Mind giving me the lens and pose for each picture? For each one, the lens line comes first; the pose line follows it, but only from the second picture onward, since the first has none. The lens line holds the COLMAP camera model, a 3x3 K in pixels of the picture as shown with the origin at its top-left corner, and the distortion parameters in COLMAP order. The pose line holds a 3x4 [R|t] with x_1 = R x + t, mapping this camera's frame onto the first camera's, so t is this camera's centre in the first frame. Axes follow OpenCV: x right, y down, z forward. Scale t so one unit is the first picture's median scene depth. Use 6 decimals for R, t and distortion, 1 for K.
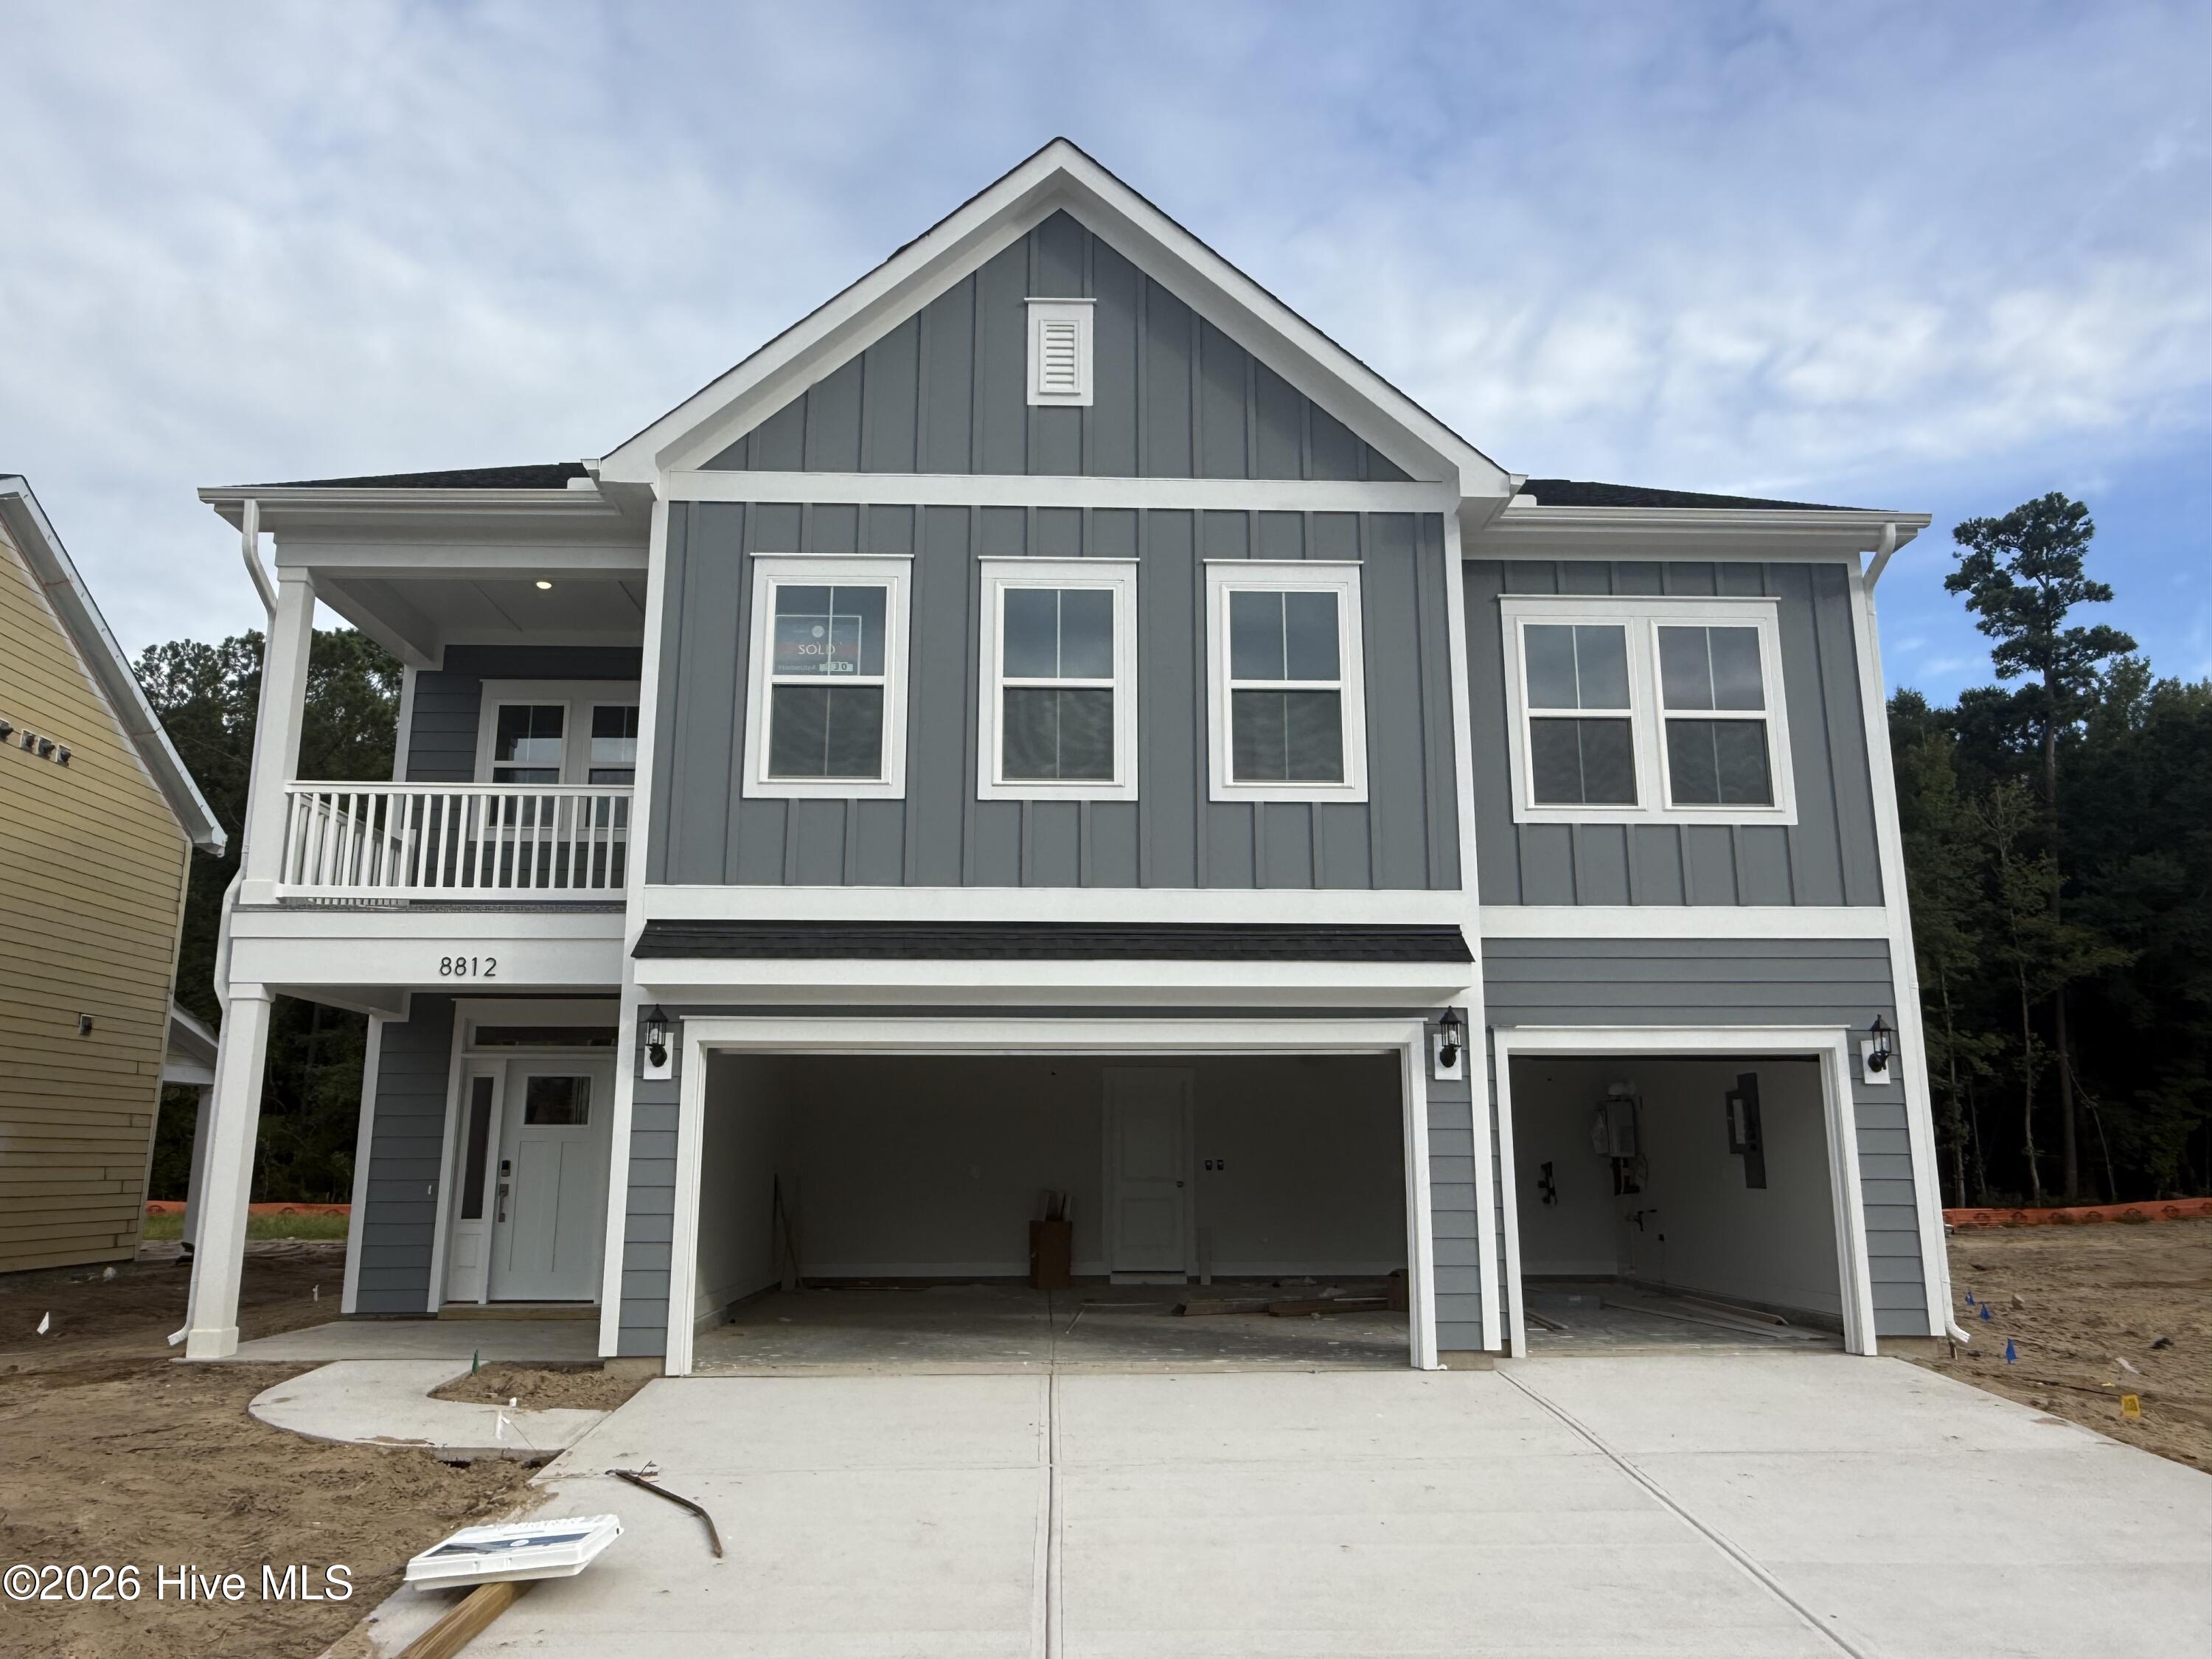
lens RADIAL K [[1567.1, 0, 1106.0], [0, 1567.1, 829.5], [0, 0, 1]] dist [-0.000671, 0.000108]
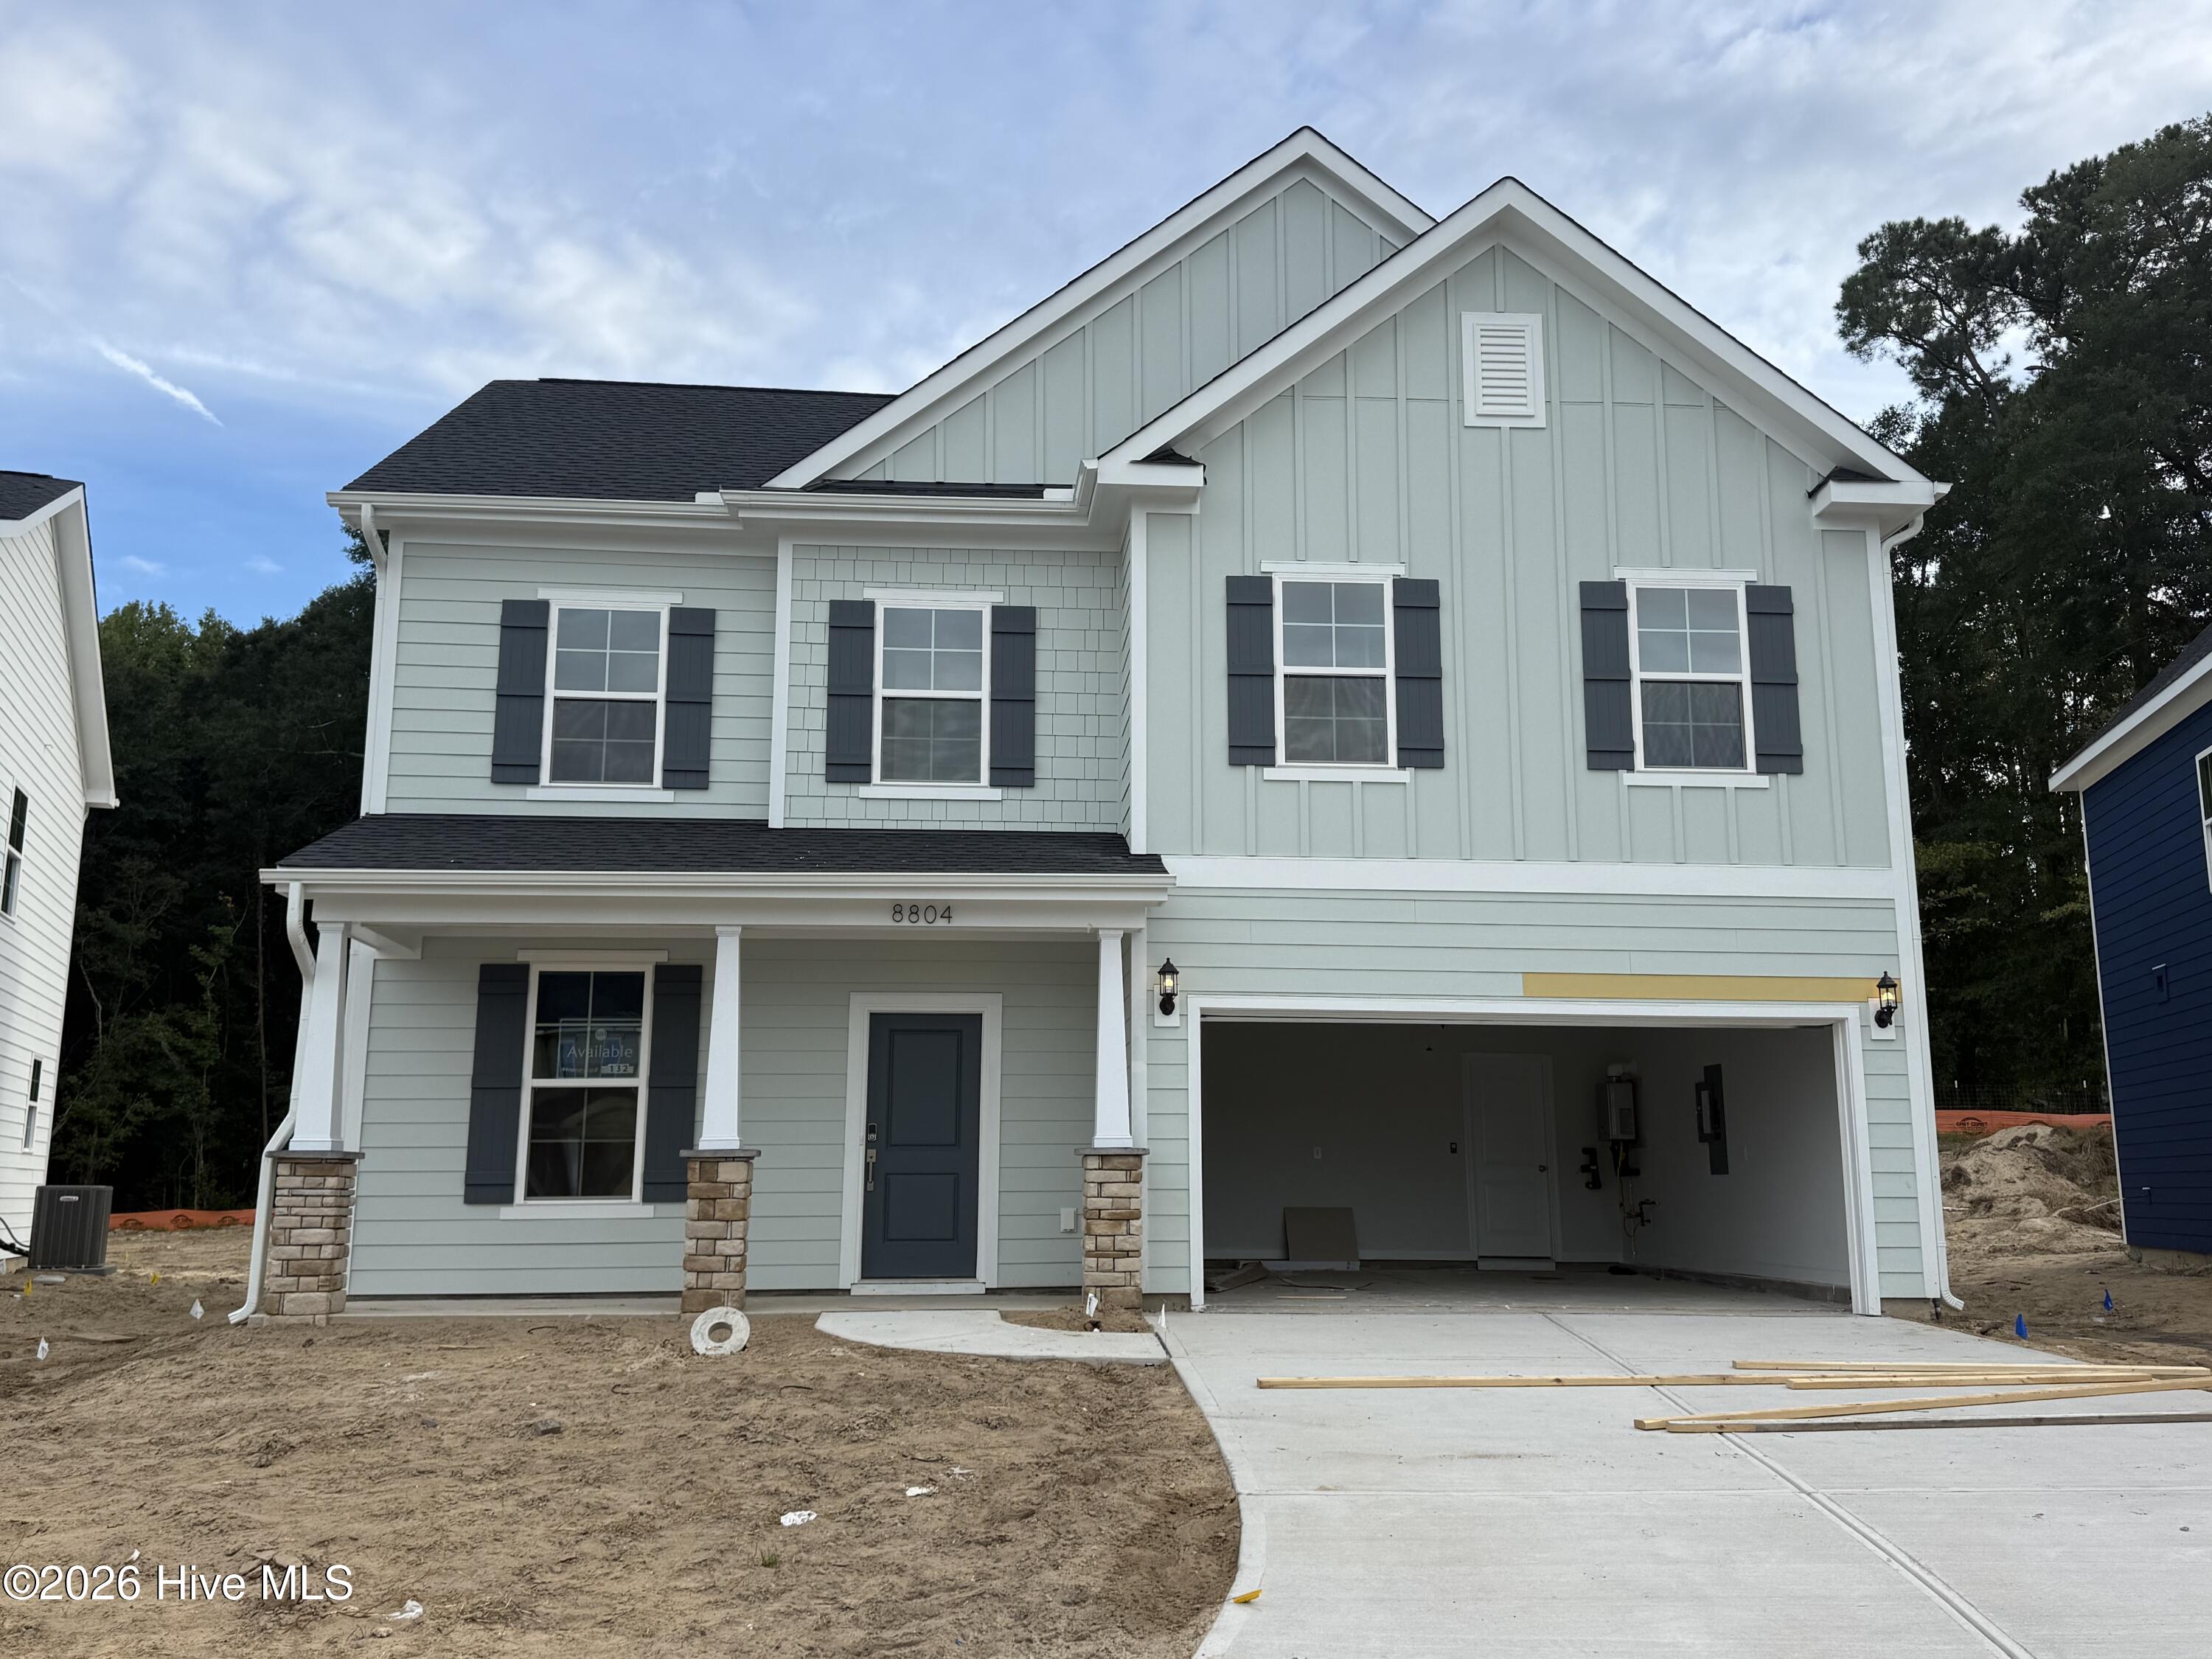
lens RADIAL K [[1967.4, 0, 1106.0], [0, 1967.4, 829.5], [0, 0, 1]] dist [-0.060794, -0.000441]
pose [[0.619261, 0.162631, 0.768158, -0.808885], [-0.176635, 0.982093, -0.065527, 0.155278], [-0.765059, -0.095105, 0.636898, 0.491994]]
